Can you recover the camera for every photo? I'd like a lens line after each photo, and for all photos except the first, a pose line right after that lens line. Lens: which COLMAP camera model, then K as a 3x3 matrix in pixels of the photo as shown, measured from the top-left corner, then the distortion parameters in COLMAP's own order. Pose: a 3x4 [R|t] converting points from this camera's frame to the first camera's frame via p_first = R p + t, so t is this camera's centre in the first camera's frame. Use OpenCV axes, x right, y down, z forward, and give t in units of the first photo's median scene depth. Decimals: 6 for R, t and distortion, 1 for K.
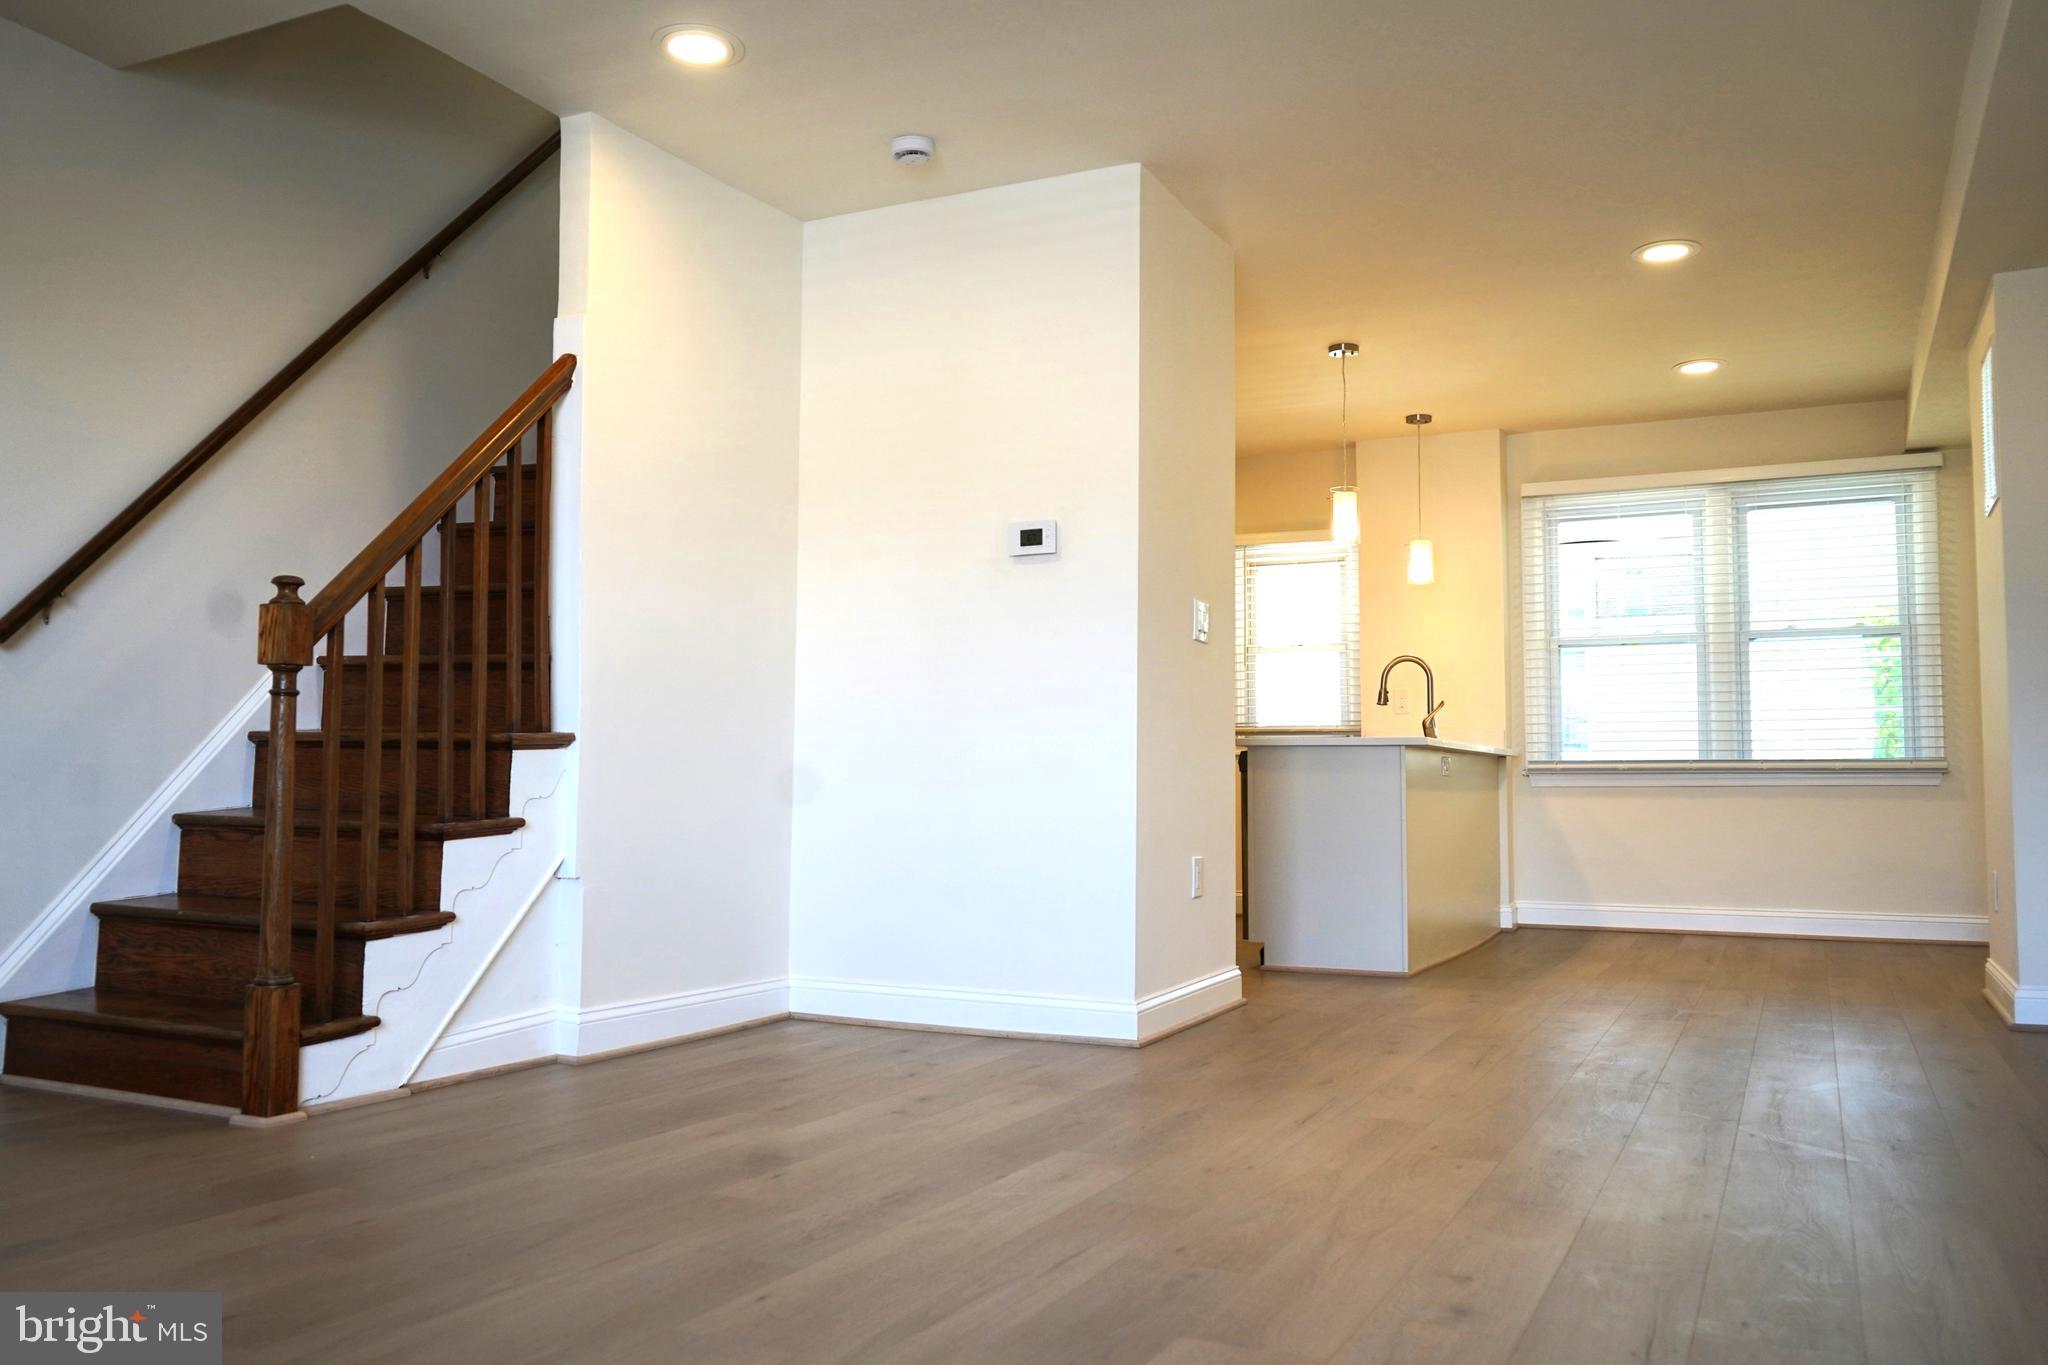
lens RADIAL K [[1614.3, 0, 1019.1], [0, 1614.3, 662.1], [0, 0, 1]] dist [-0.026990, 0.021361]
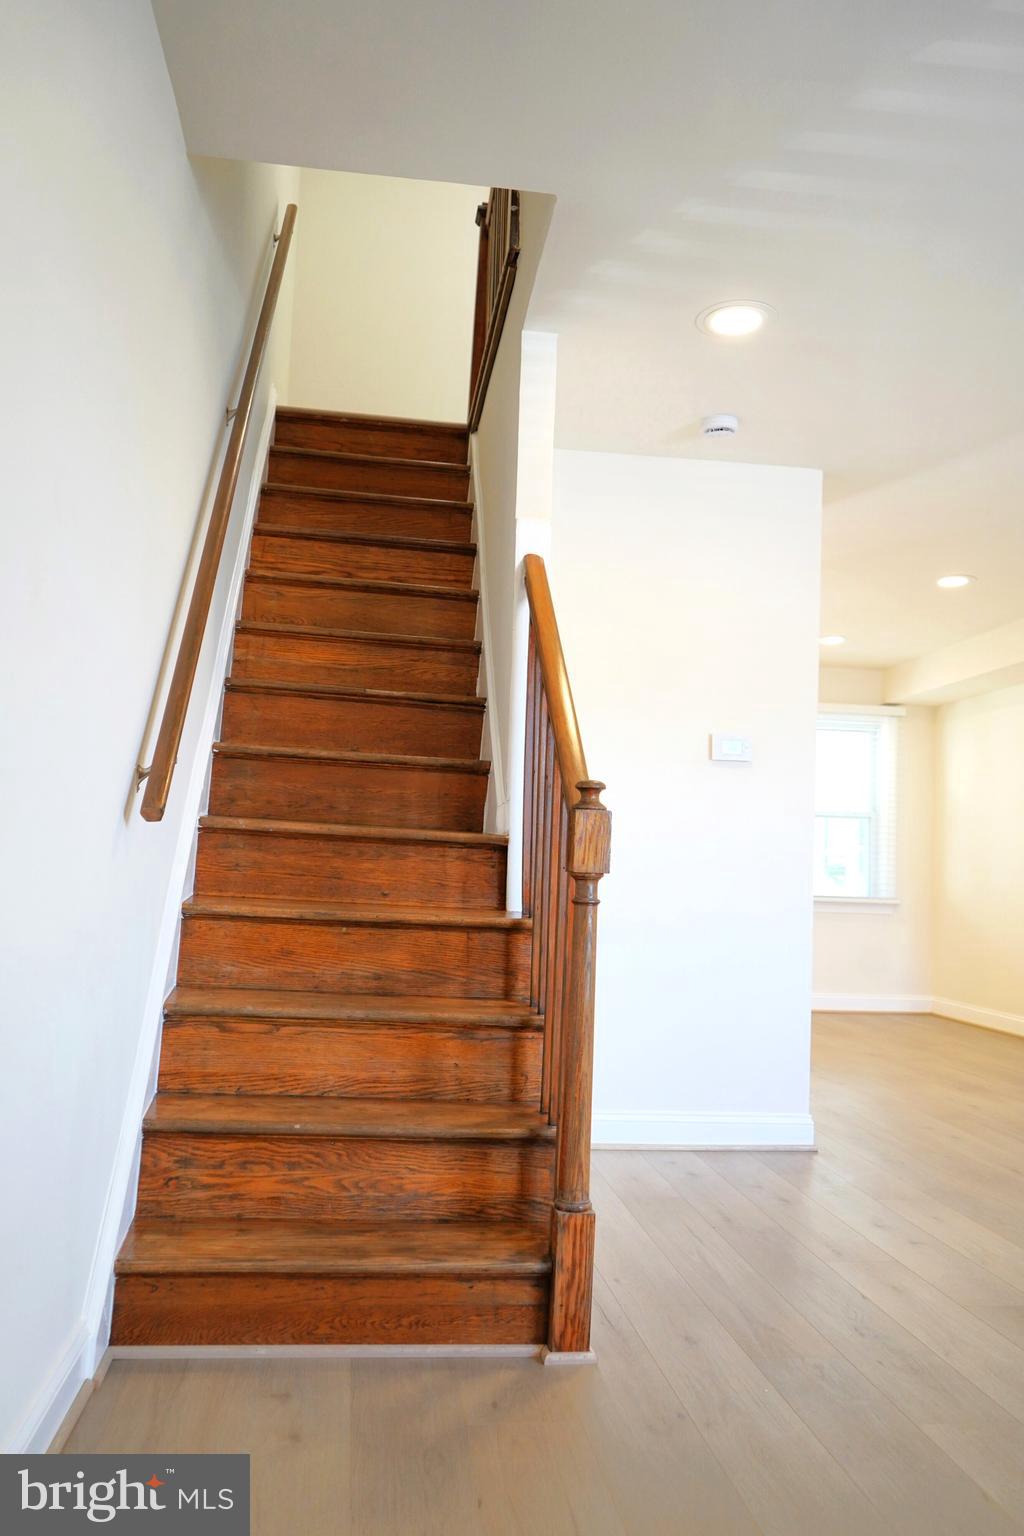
lens RADIAL K [[1210.7, 0, 516.8], [0, 1210.7, 756.5], [0, 0, 1]] dist [-0.026990, 0.021361]
pose [[0.838594, 0.076356, 0.539380, -0.784949], [-0.072981, 0.996950, -0.027664, -0.038865], [-0.539847, -0.016166, 0.841608, 0.364887]]
